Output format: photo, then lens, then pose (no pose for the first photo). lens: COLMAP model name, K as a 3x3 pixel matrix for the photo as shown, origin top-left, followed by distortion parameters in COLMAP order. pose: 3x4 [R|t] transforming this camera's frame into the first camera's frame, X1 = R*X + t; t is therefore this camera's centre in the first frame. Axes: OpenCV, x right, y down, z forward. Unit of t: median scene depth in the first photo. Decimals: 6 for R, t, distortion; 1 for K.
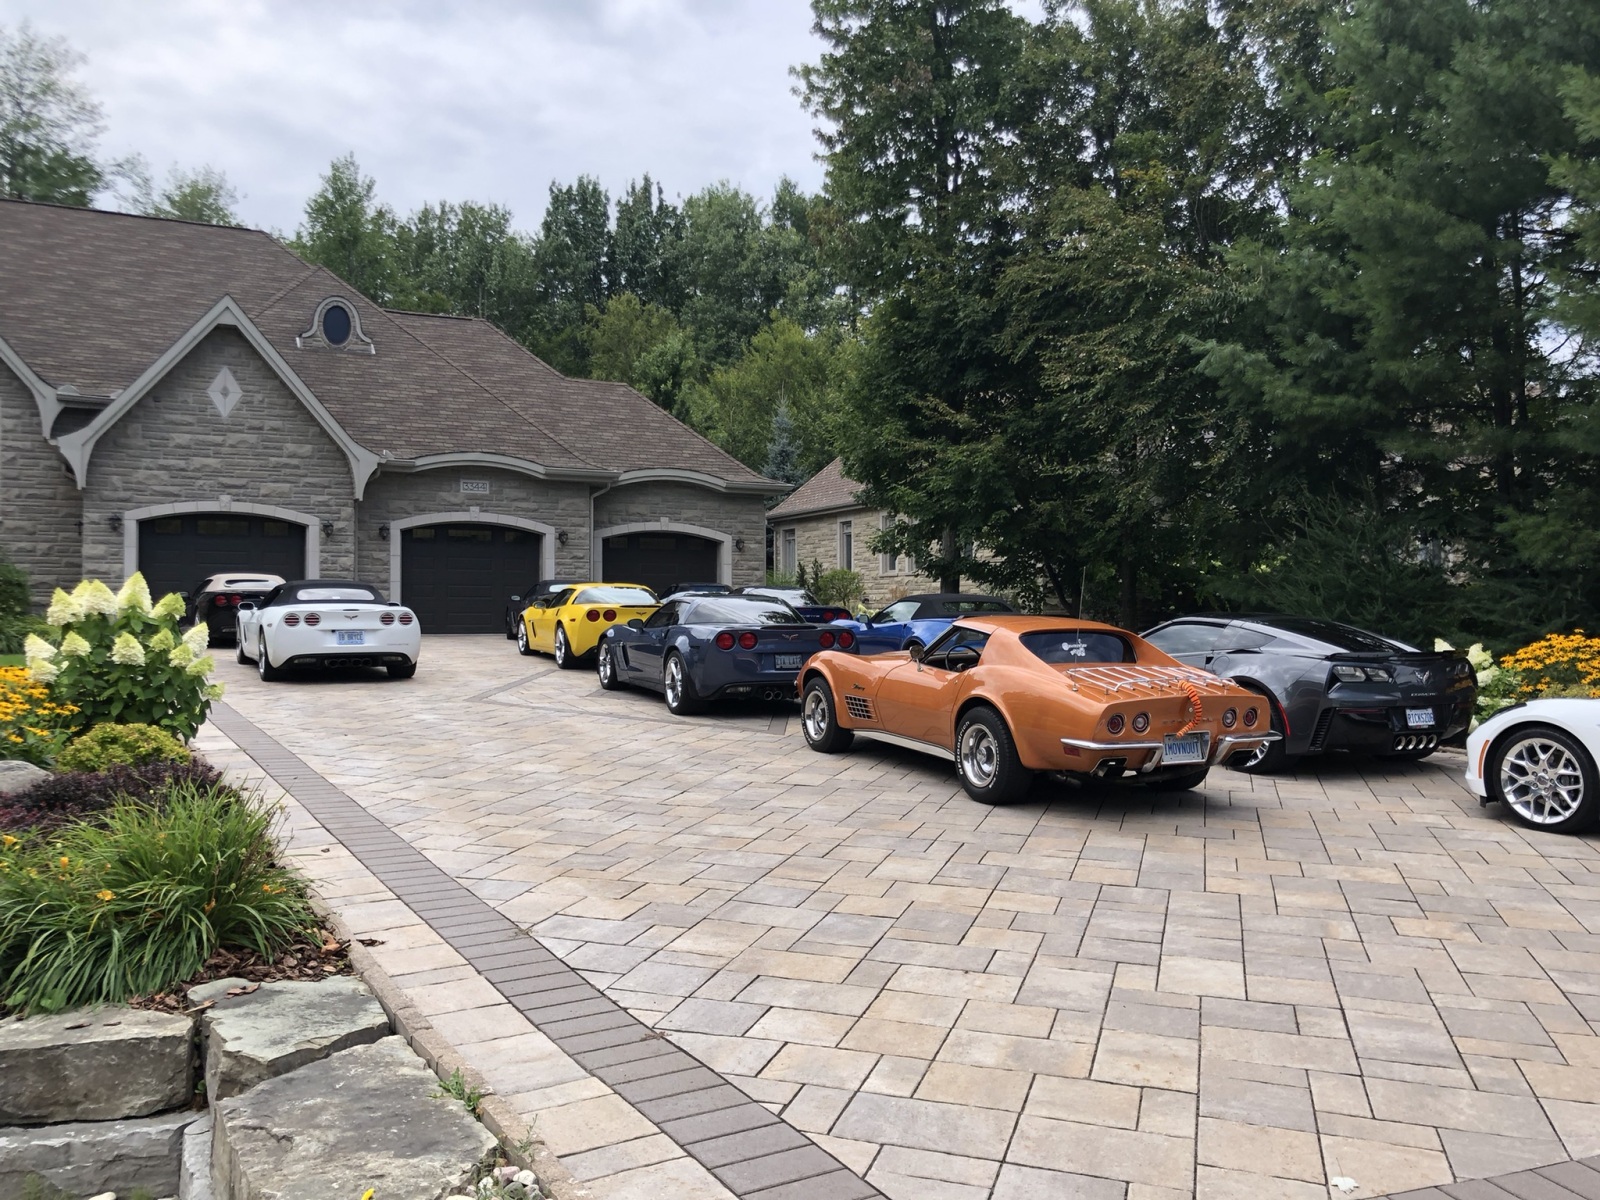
lens RADIAL K [[1307.0, 0, 800.0], [0, 1307.0, 600.0], [0, 0, 1]] dist [0.041591, 0.000981]
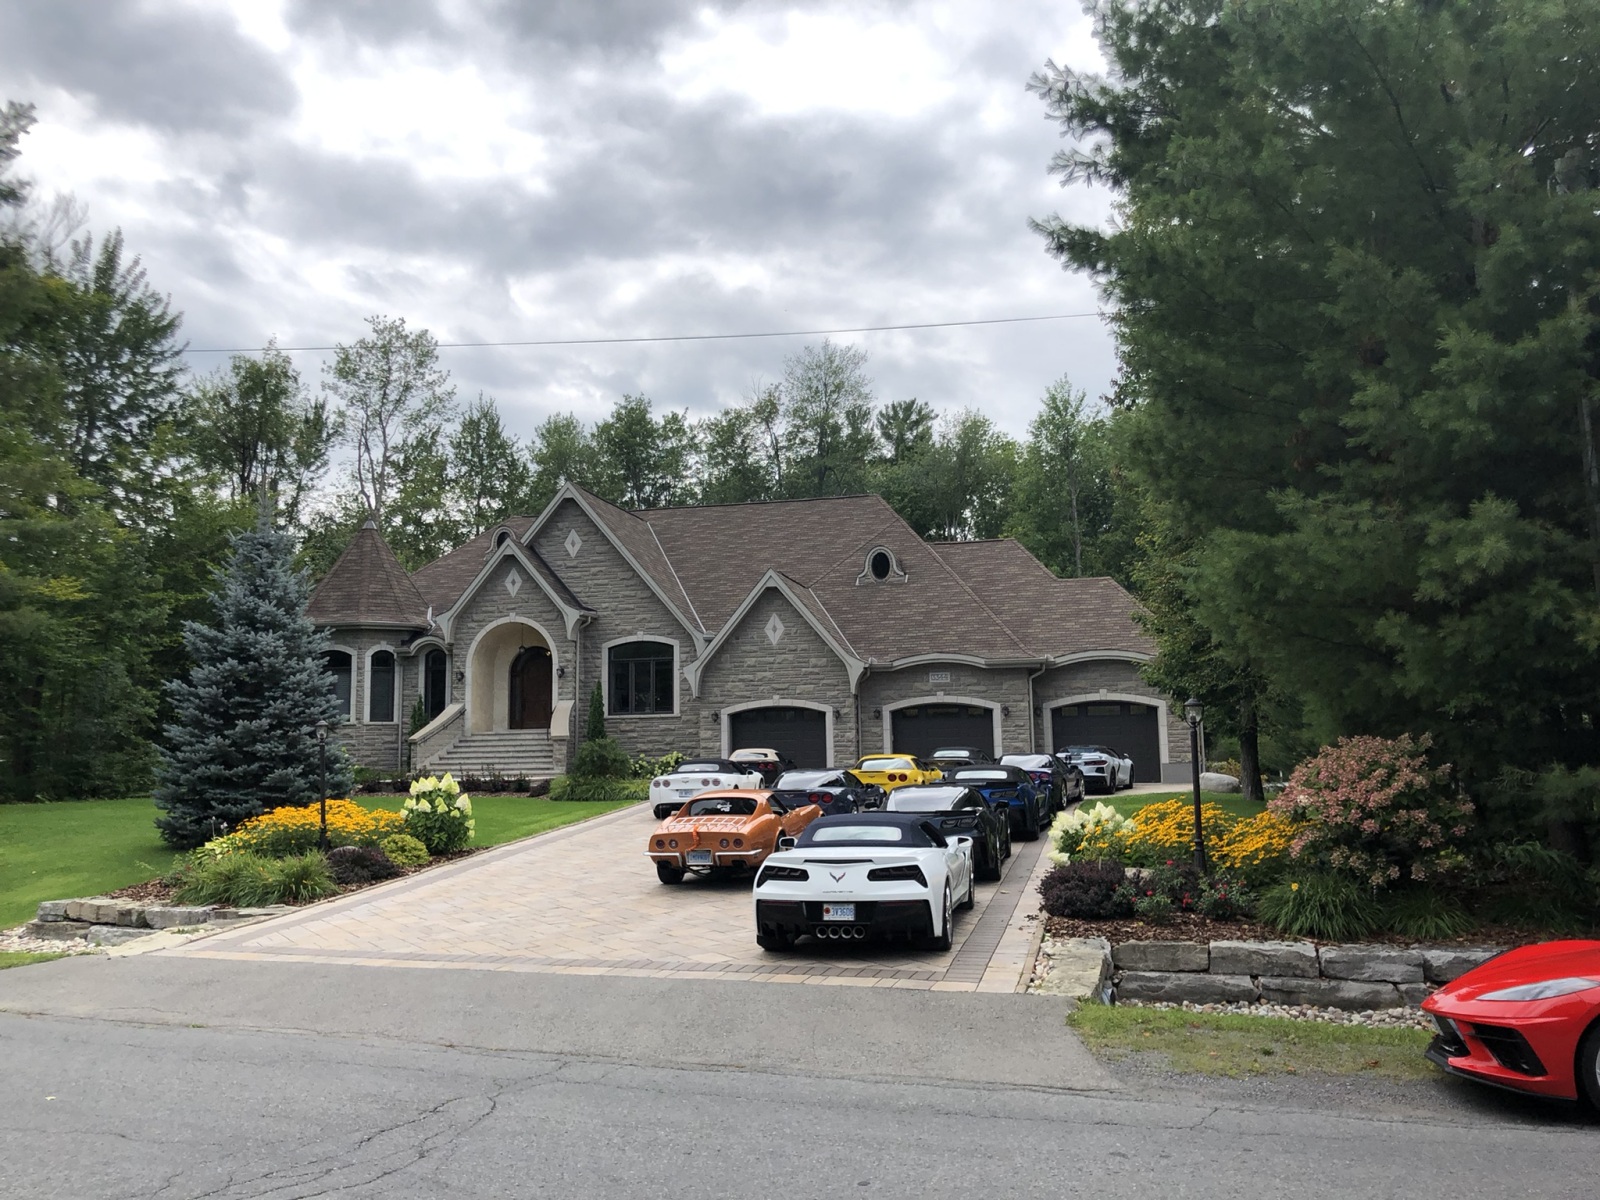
lens RADIAL K [[1307.0, 0, 800.0], [0, 1307.0, 600.0], [0, 0, 1]] dist [0.041591, 0.000981]
pose [[0.777245, -0.088599, -0.622929, 0.530661], [0.023180, 0.993396, -0.112369, -0.016994], [0.628771, 0.072899, 0.774166, -0.171306]]
